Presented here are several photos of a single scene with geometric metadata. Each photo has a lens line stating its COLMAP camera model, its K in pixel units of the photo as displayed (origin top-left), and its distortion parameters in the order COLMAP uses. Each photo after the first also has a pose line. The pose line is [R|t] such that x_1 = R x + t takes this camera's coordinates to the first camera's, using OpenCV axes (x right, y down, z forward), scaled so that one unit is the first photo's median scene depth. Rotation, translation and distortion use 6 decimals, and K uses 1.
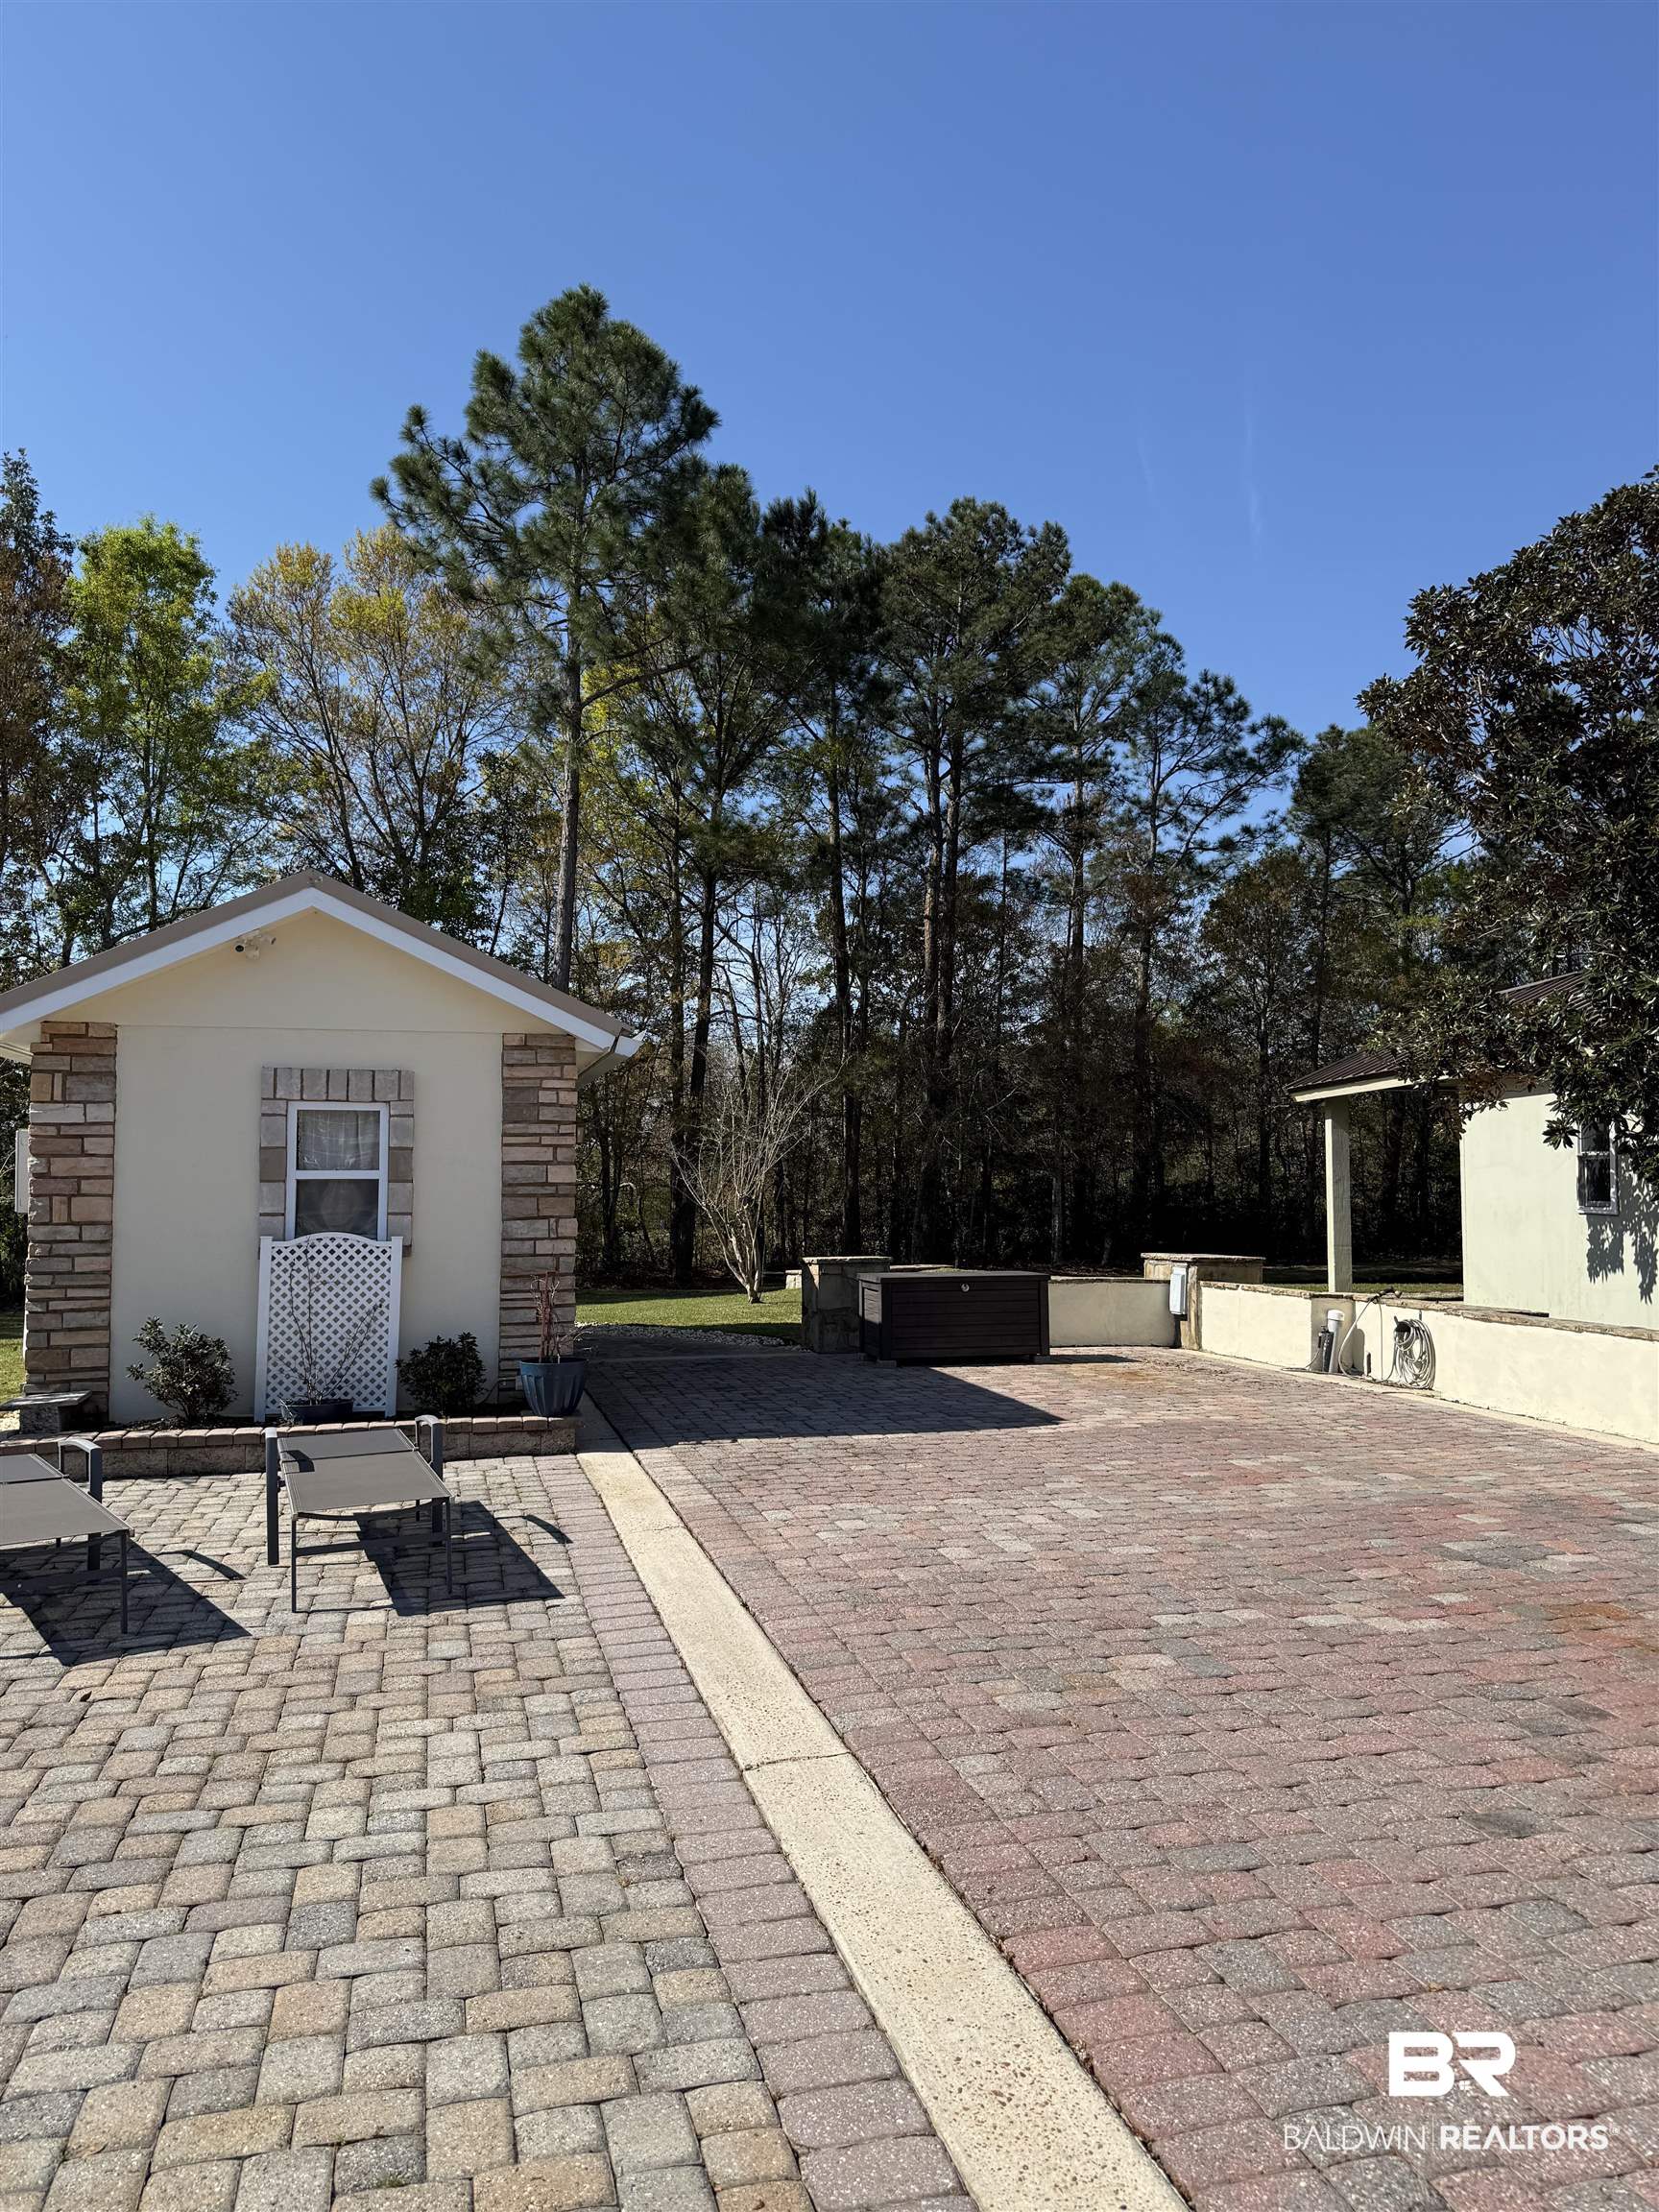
lens RADIAL K [[1542.3, 0, 829.5], [0, 1542.3, 1106.0], [0, 0, 1]] dist [0.181612, -0.388353]
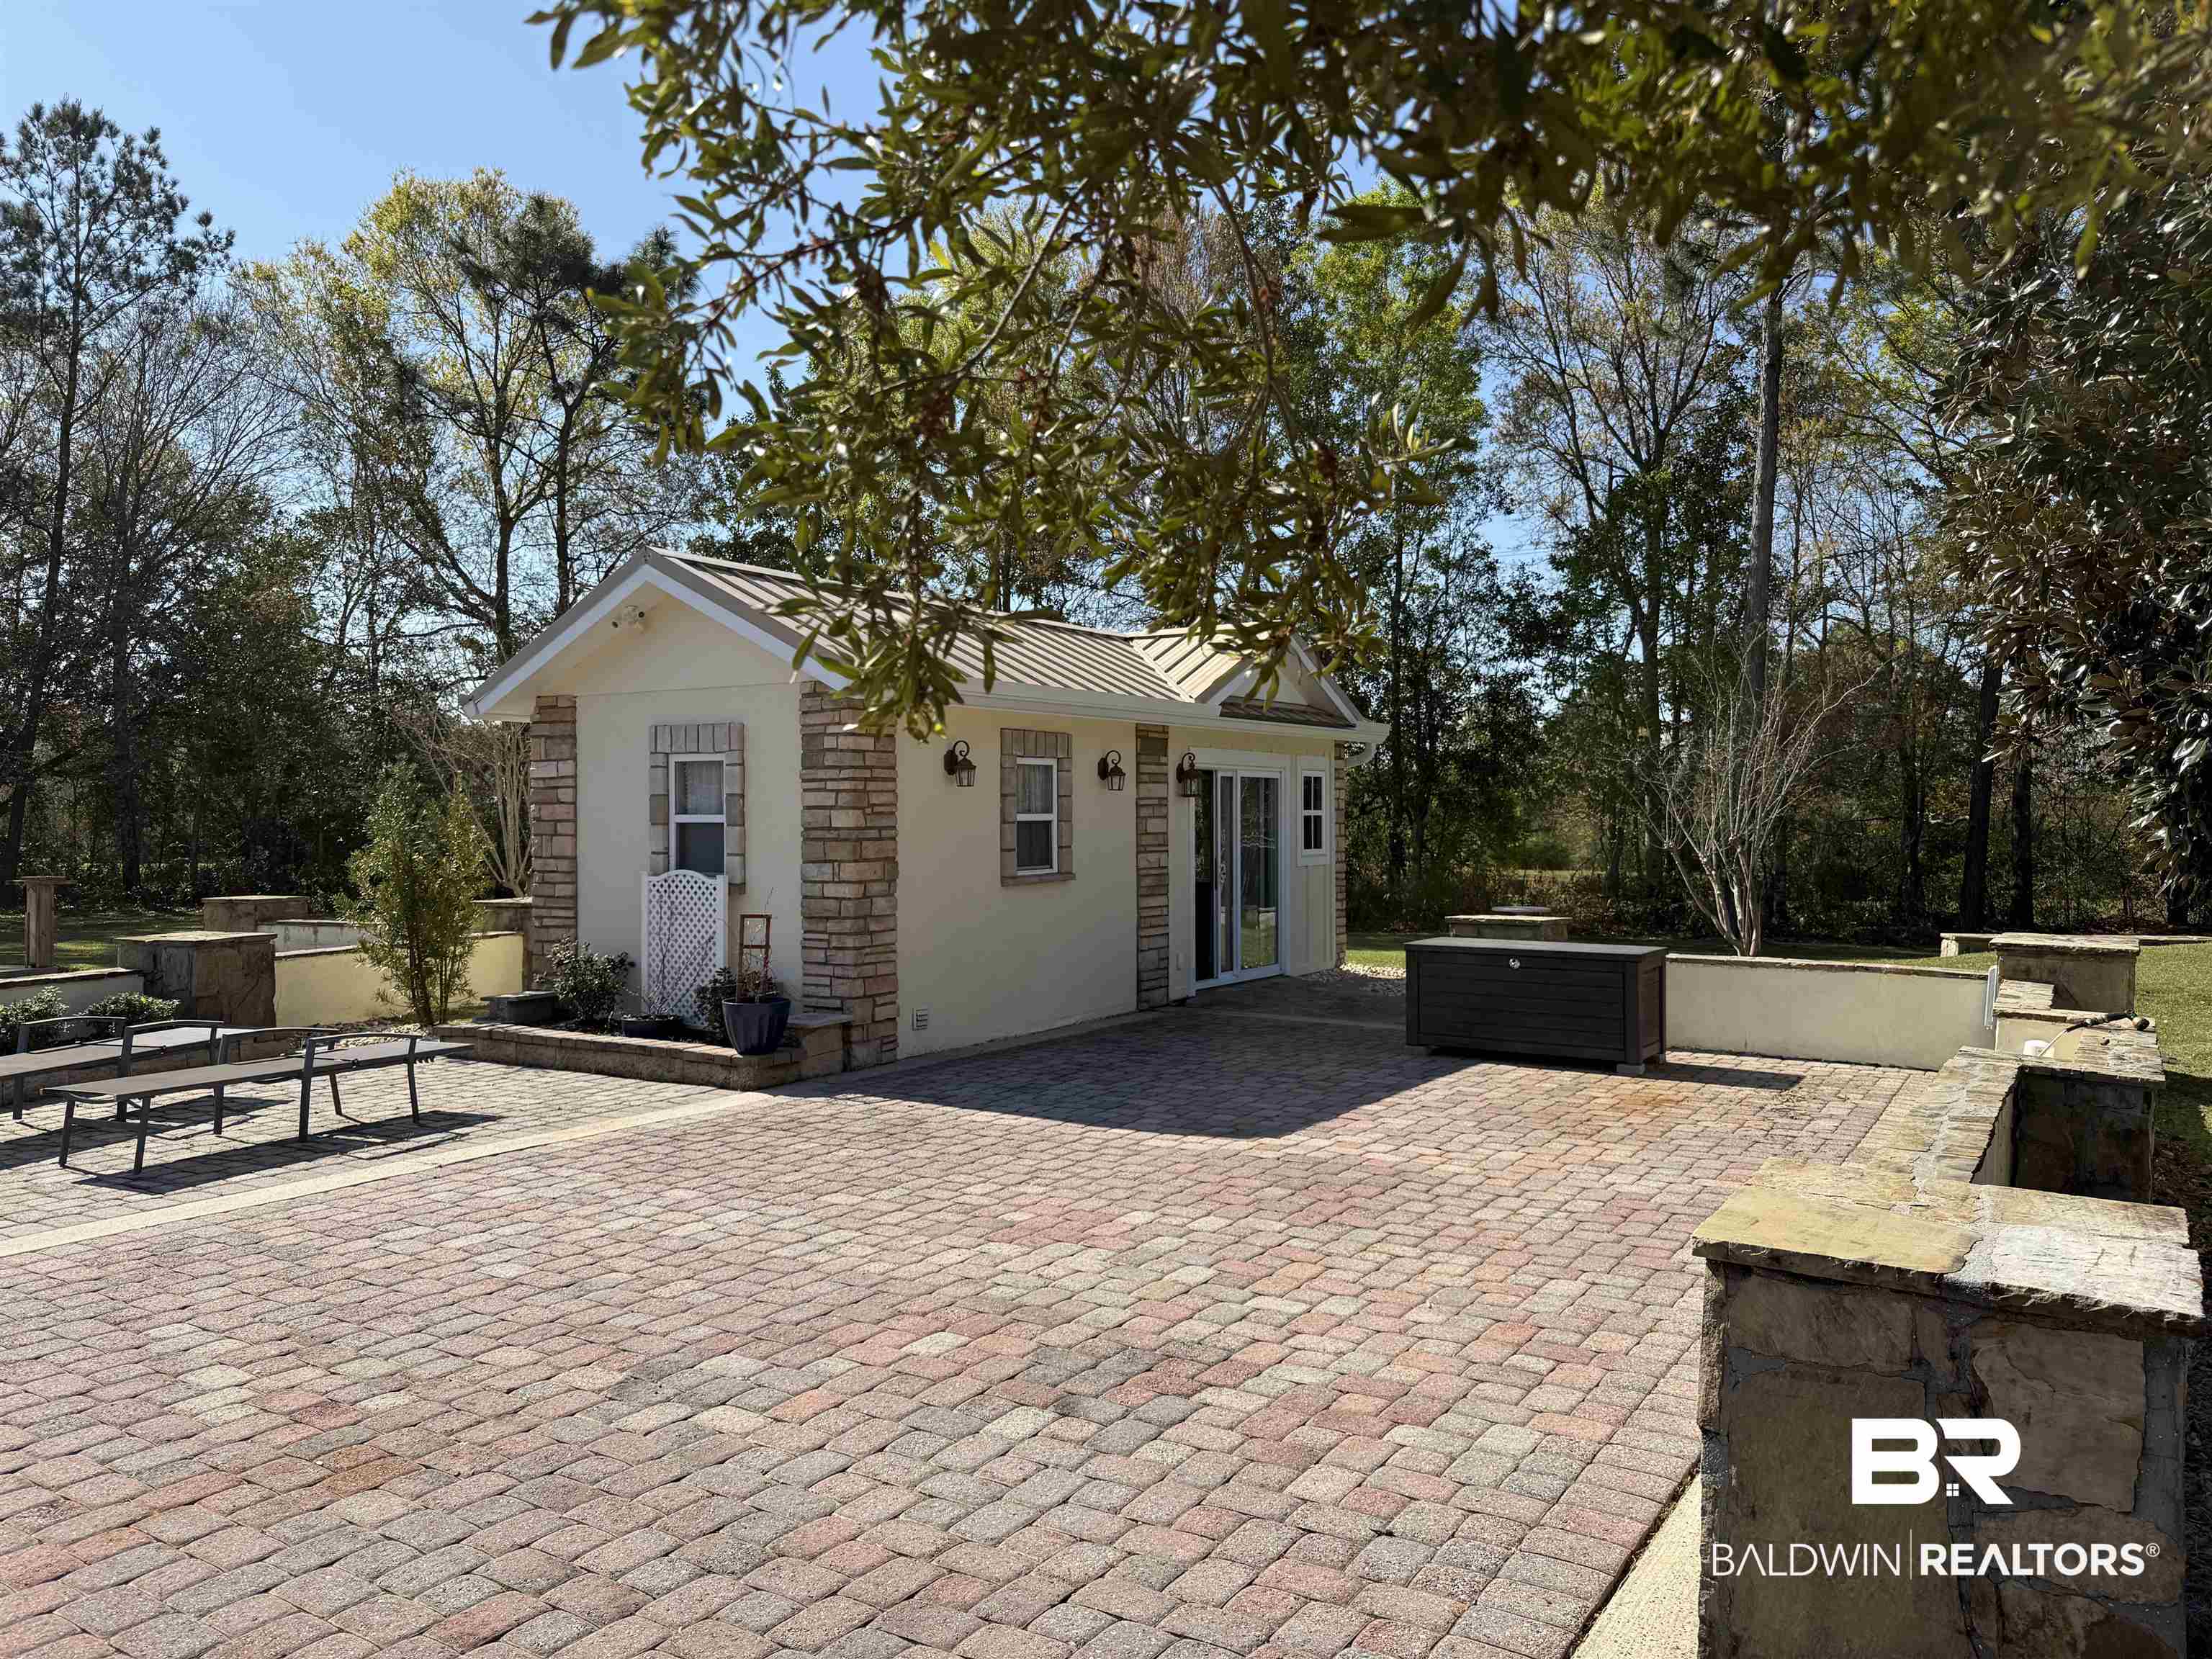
lens RADIAL K [[1542.3, 0, 1096.1], [0, 1542.3, 827.2], [0, 0, 1]] dist [0.181612, -0.388353]
pose [[0.677968, 0.005955, -0.735068, 0.226052], [0.038660, 0.998294, 0.043744, 0.003949], [0.734074, -0.058075, 0.676581, 0.146384]]
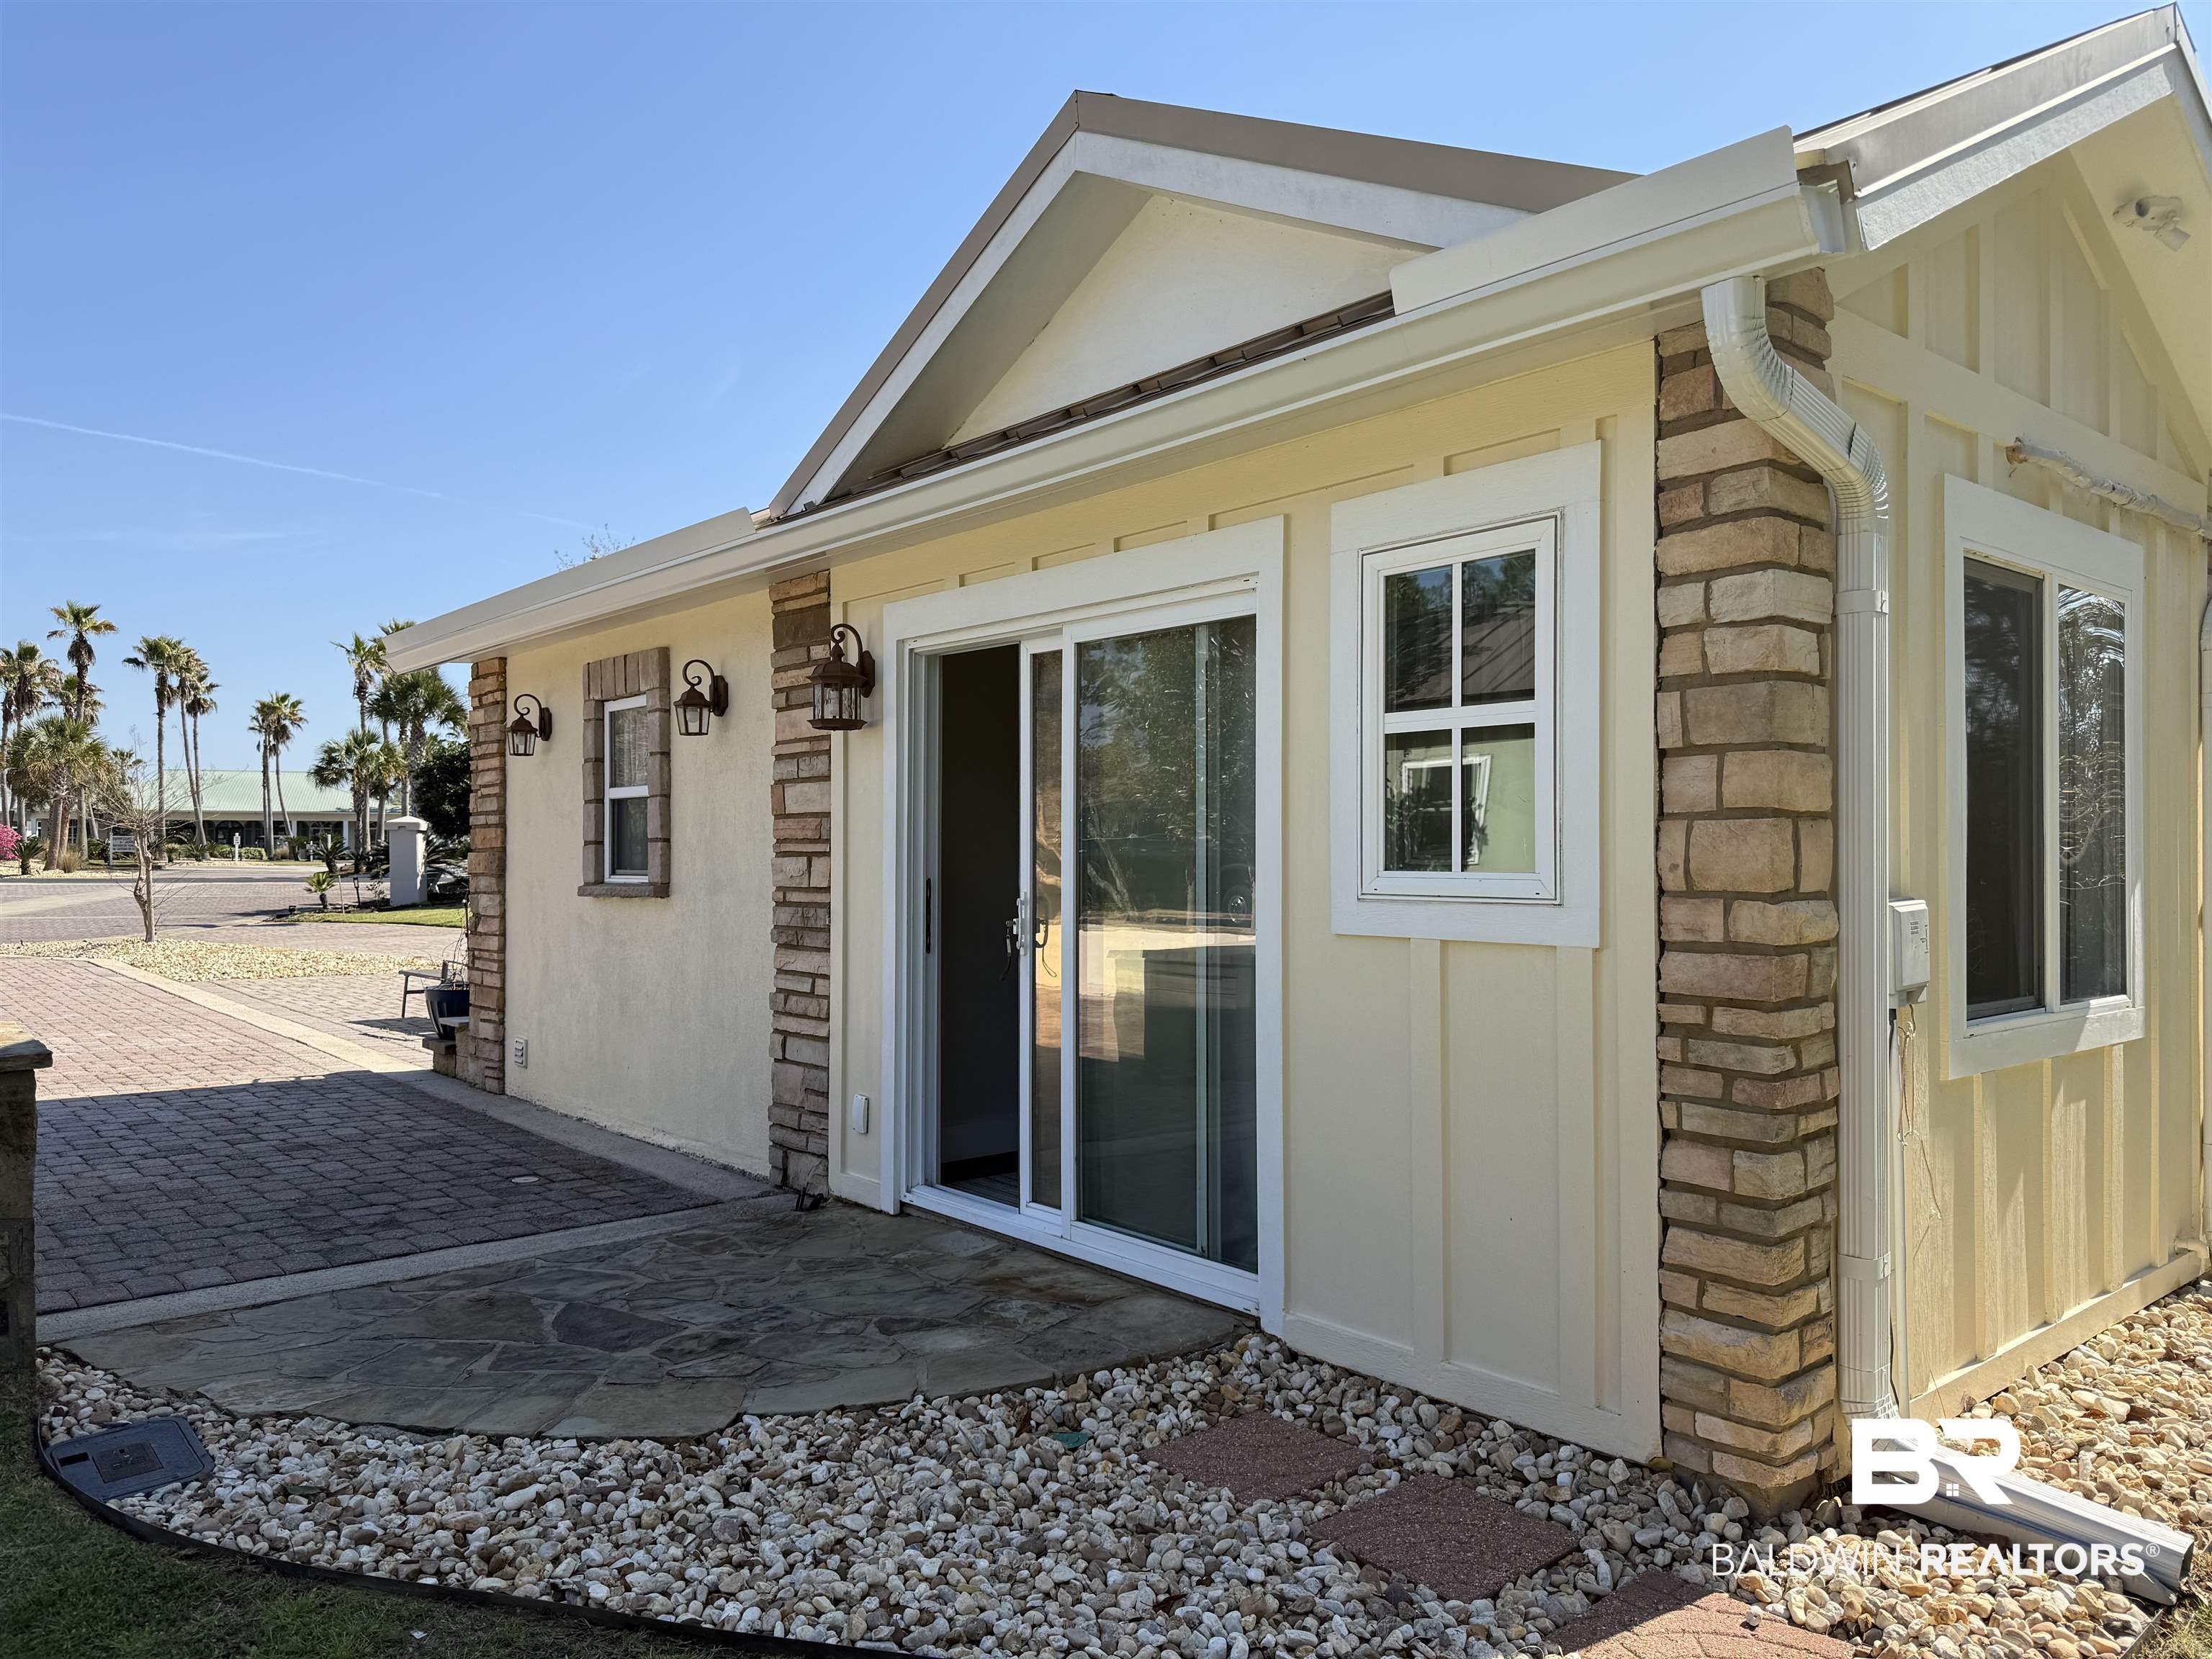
lens RADIAL K [[1530.2, 0, 1134.1], [0, 1530.2, 829.9], [0, 0, 1]] dist [0.123261, -0.318991]
pose [[-0.896173, -0.007540, -0.443642, -0.033708], [0.021782, 0.997902, -0.060962, 0.040870], [0.443171, -0.064296, -0.894128, 0.655282]]
